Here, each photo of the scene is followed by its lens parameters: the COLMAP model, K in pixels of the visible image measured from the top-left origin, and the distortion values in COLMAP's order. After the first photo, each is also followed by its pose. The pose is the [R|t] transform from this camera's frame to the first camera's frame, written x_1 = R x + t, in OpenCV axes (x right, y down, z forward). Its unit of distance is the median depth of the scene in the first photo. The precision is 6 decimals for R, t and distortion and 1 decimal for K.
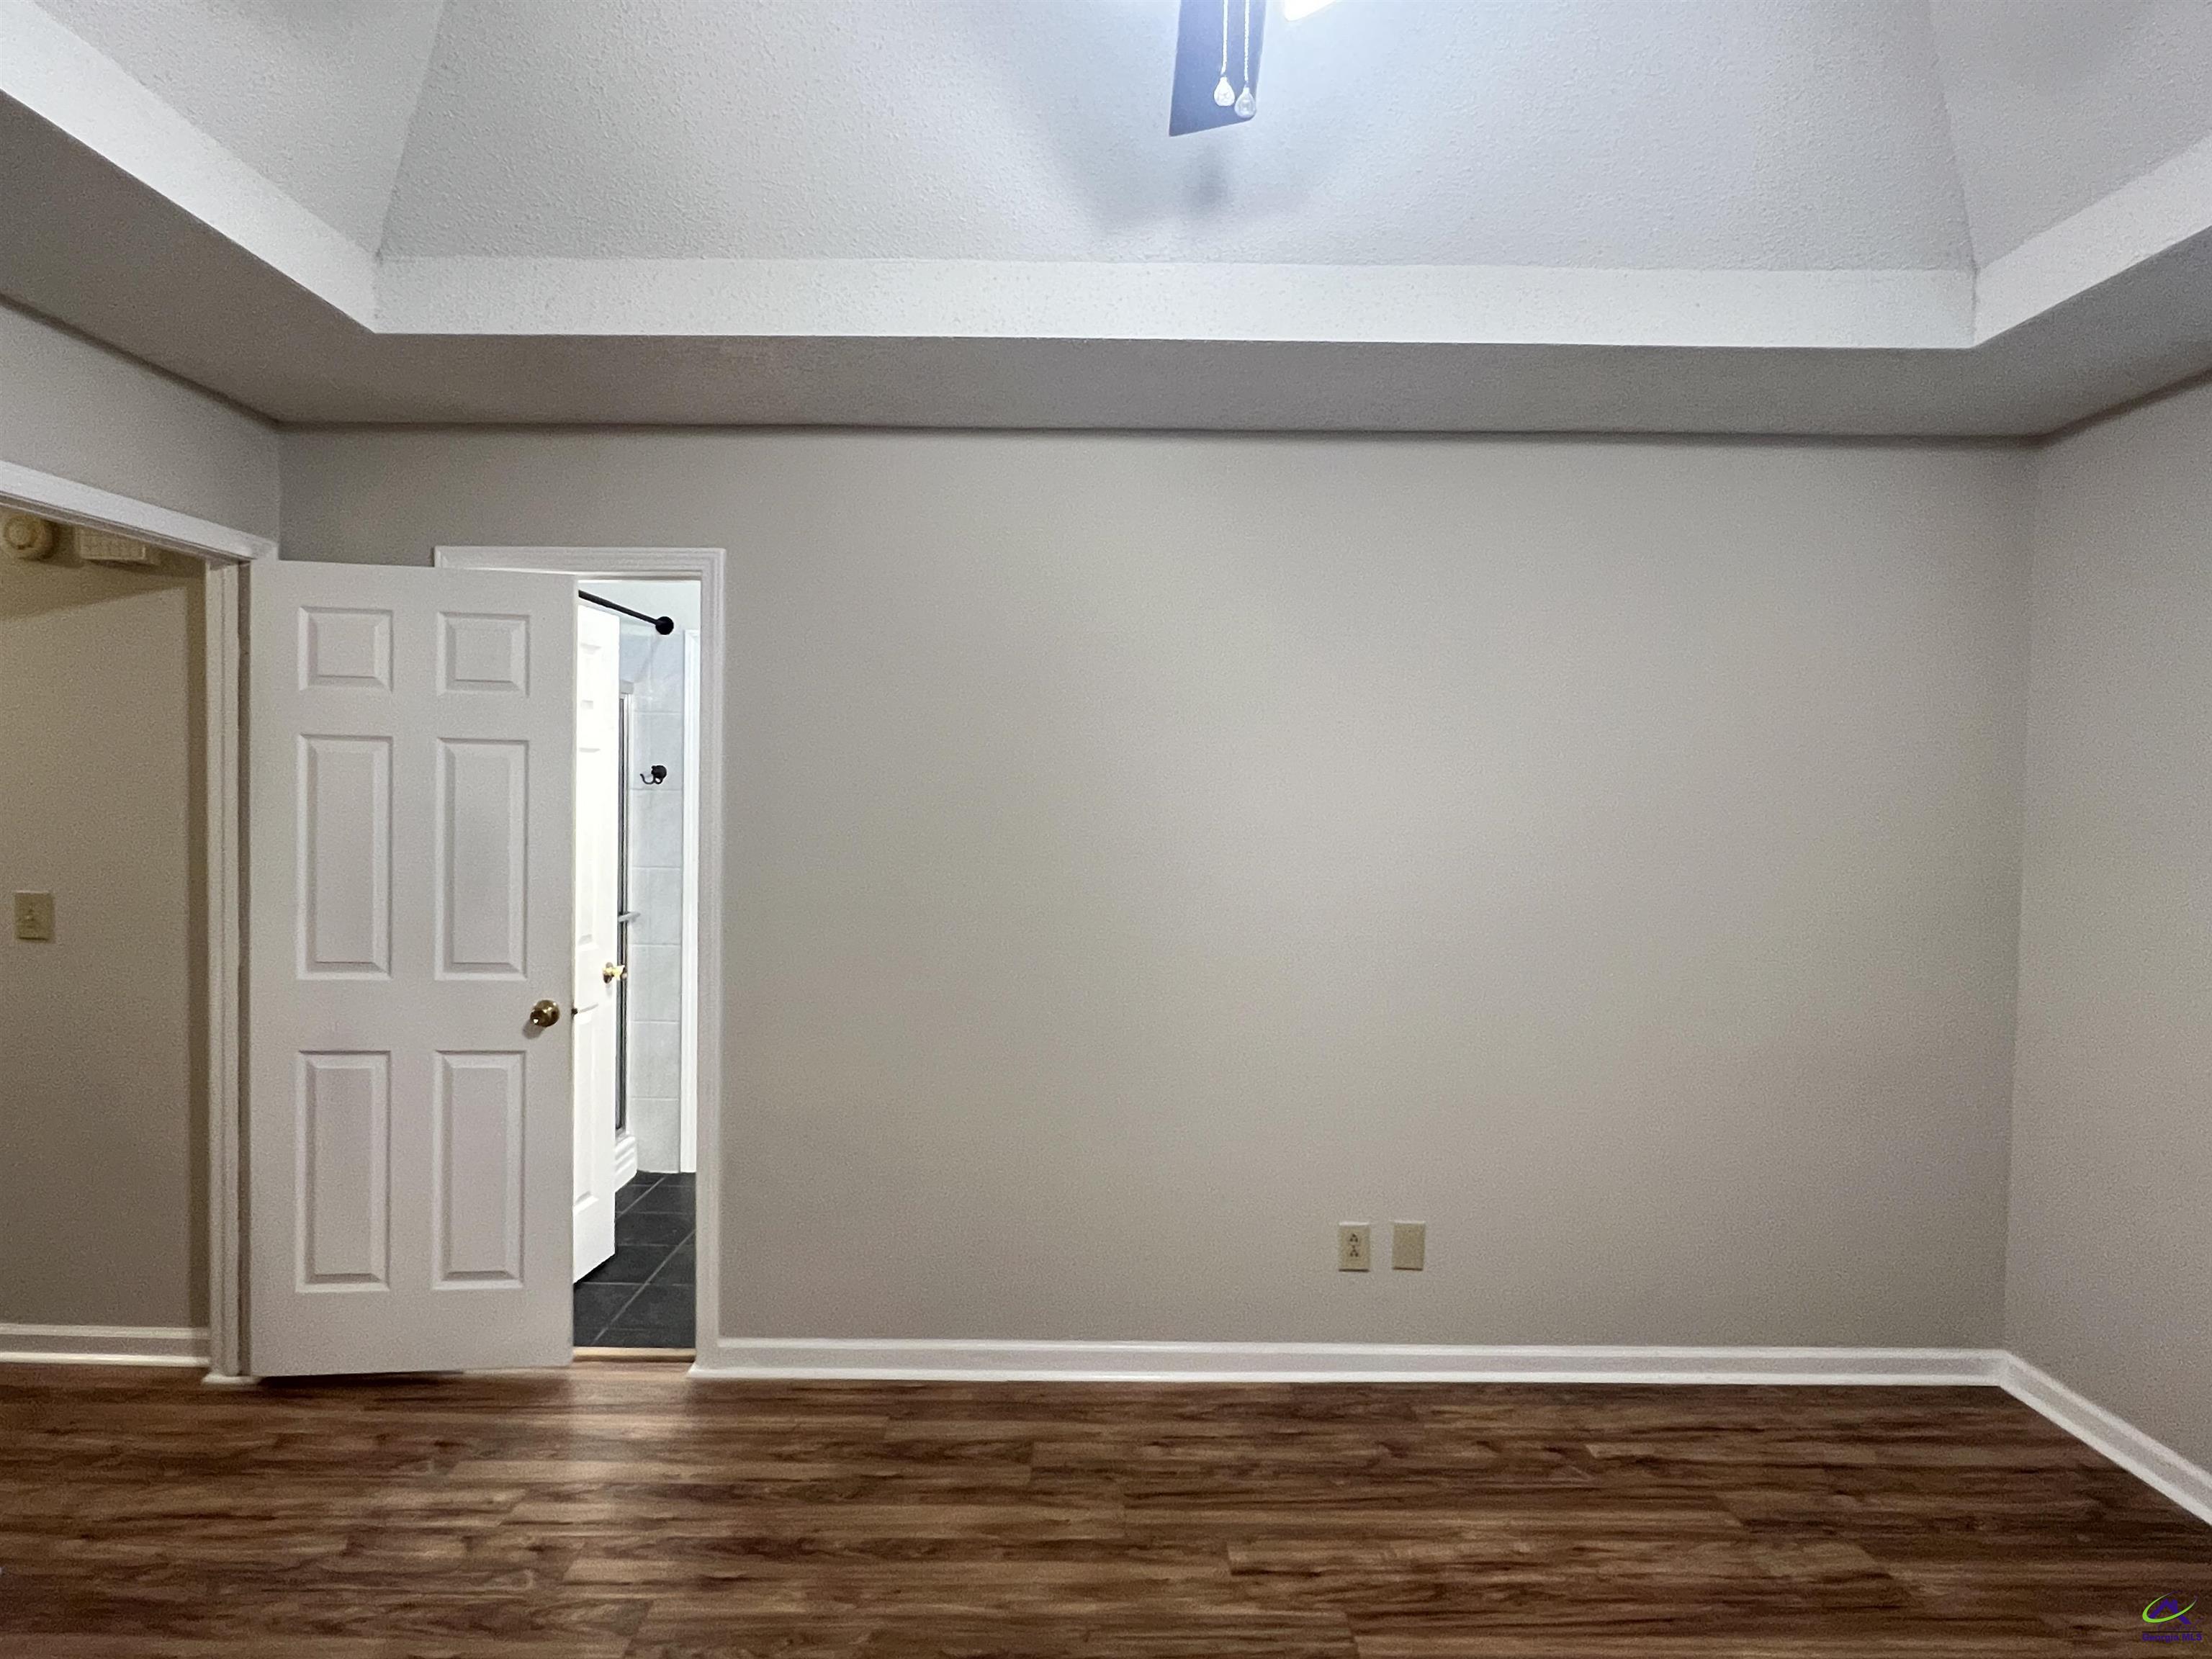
lens RADIAL K [[1257.4, 0, 1094.3], [0, 1257.4, 822.4], [0, 0, 1]] dist [0.001293, 0.000776]
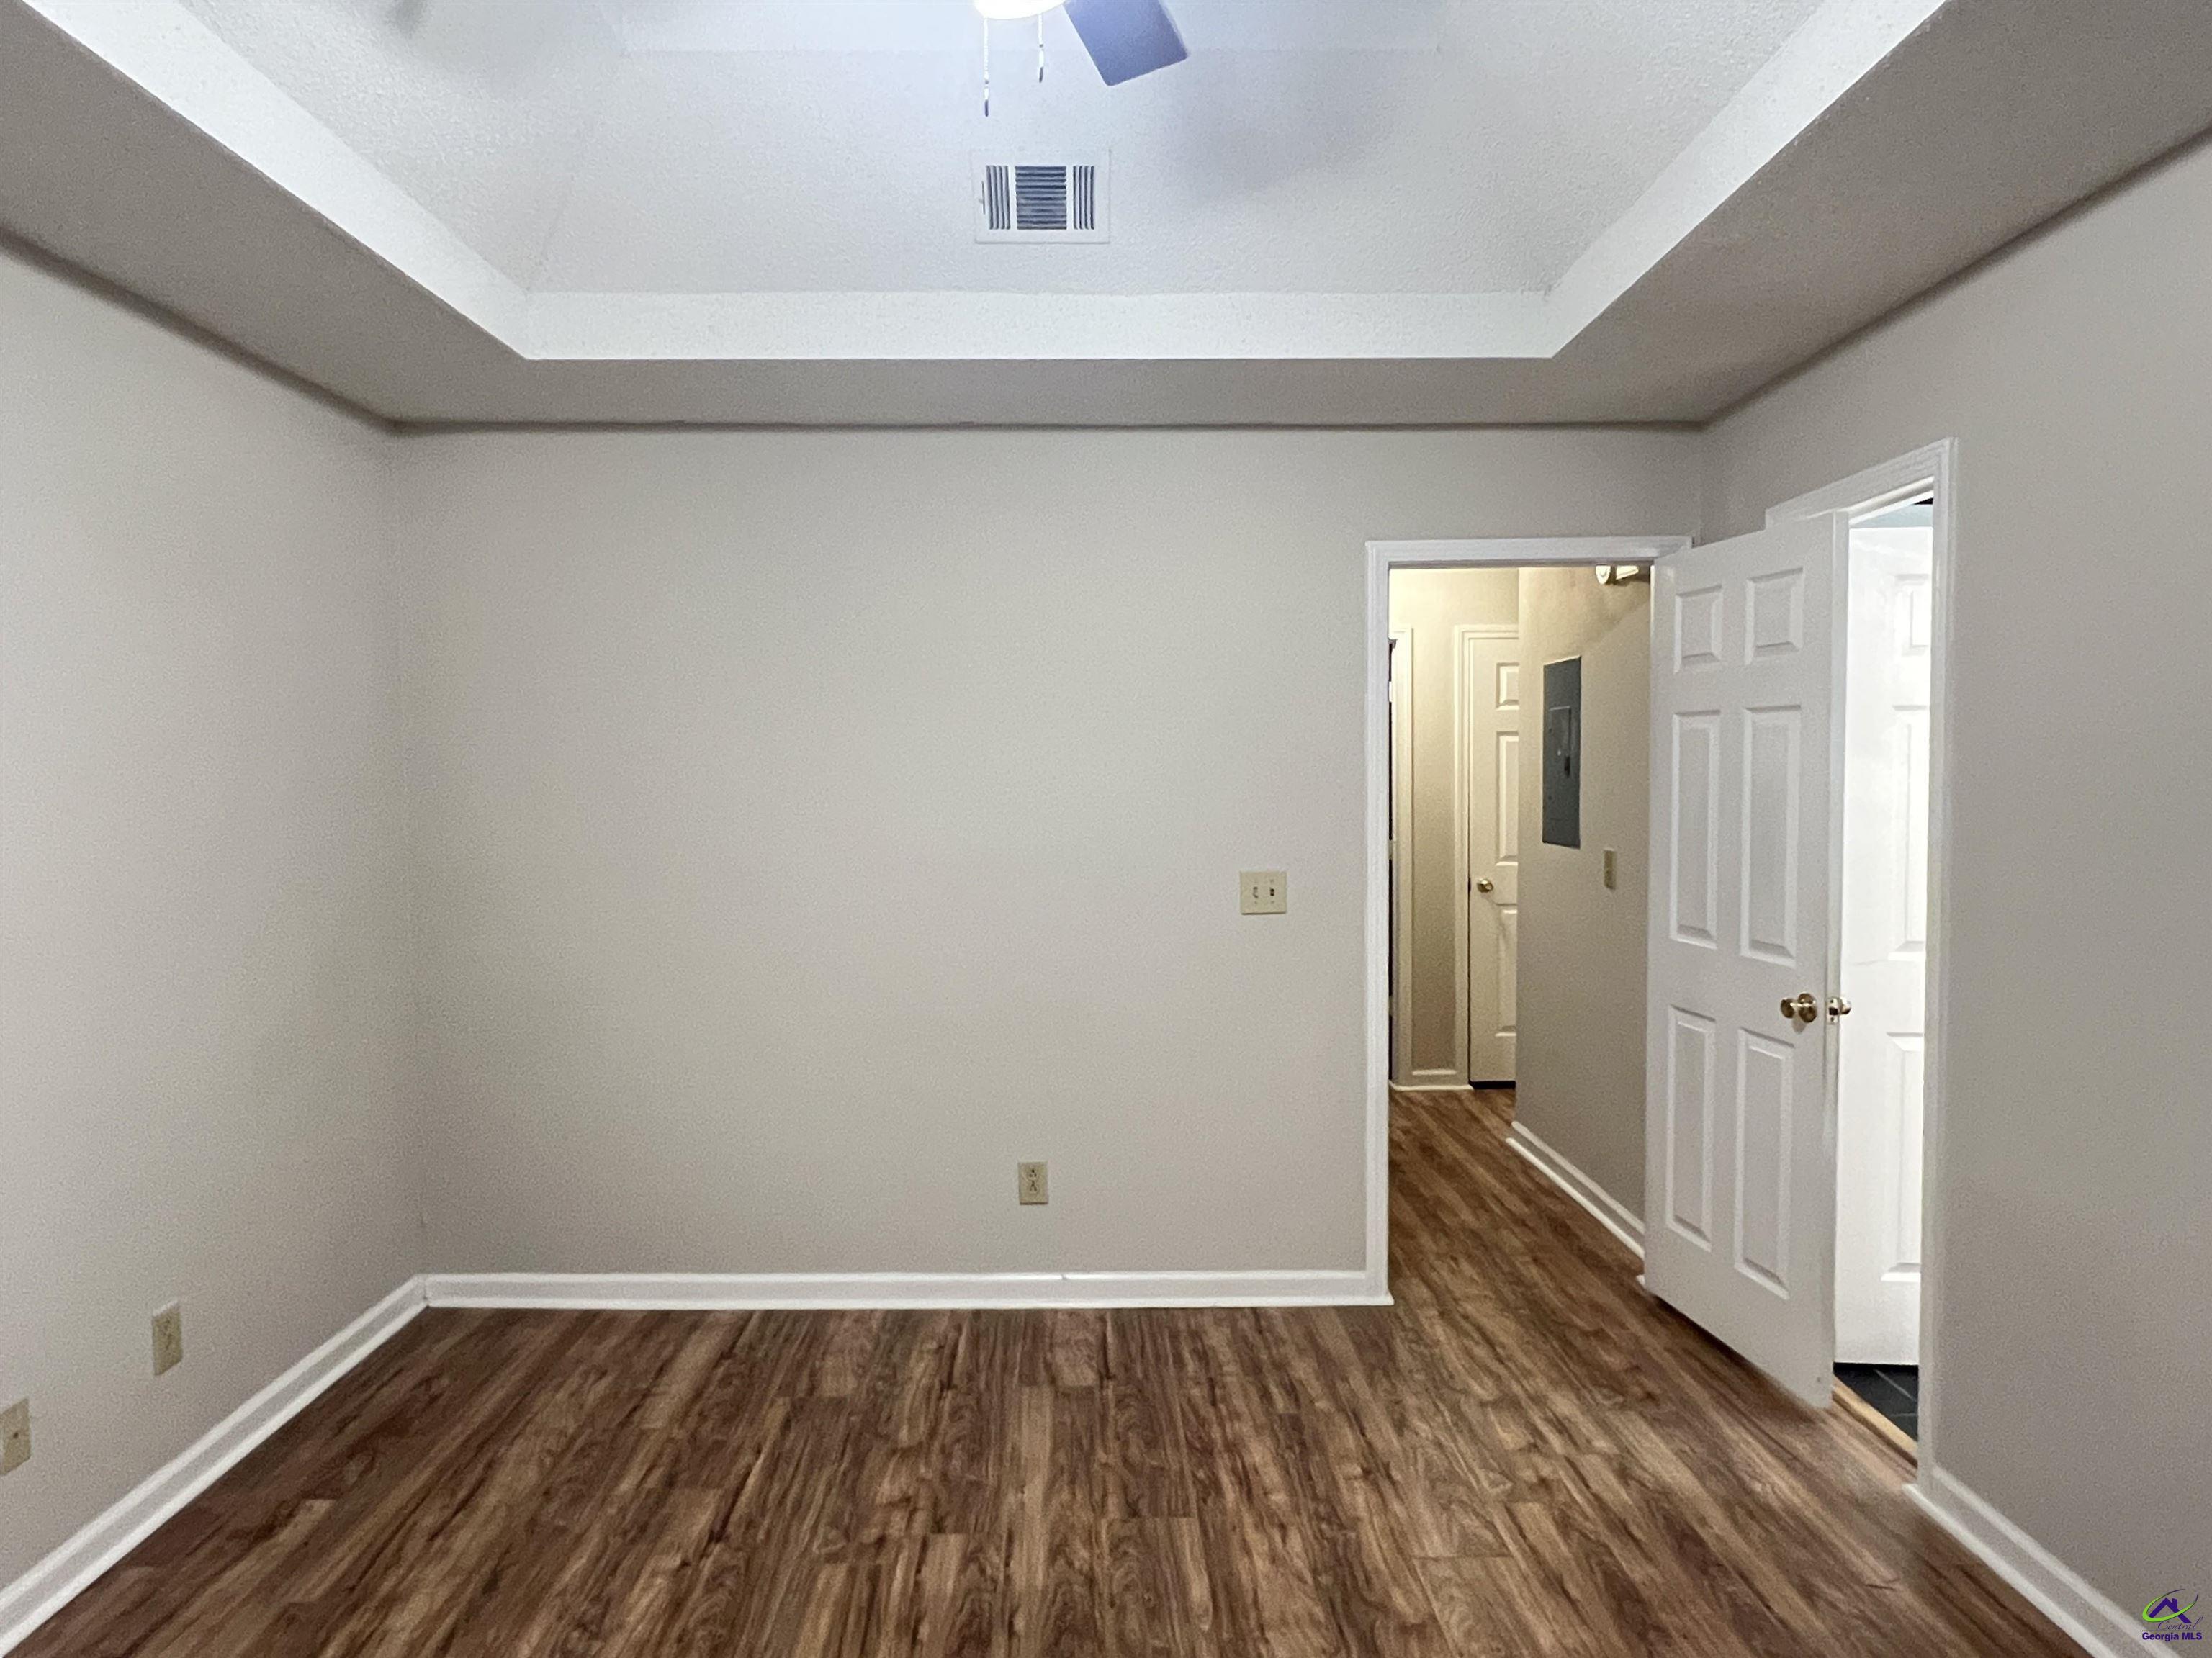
lens RADIAL K [[1422.5, 0, 1106.0], [0, 1422.5, 829.0], [0, 0, 1]] dist [-0.002253, -0.000941]
pose [[0.020710, 0.029026, -0.999364, 0.643546], [-0.030165, 0.999142, 0.028395, 0.012008], [0.999330, 0.029558, 0.021568, 0.536246]]
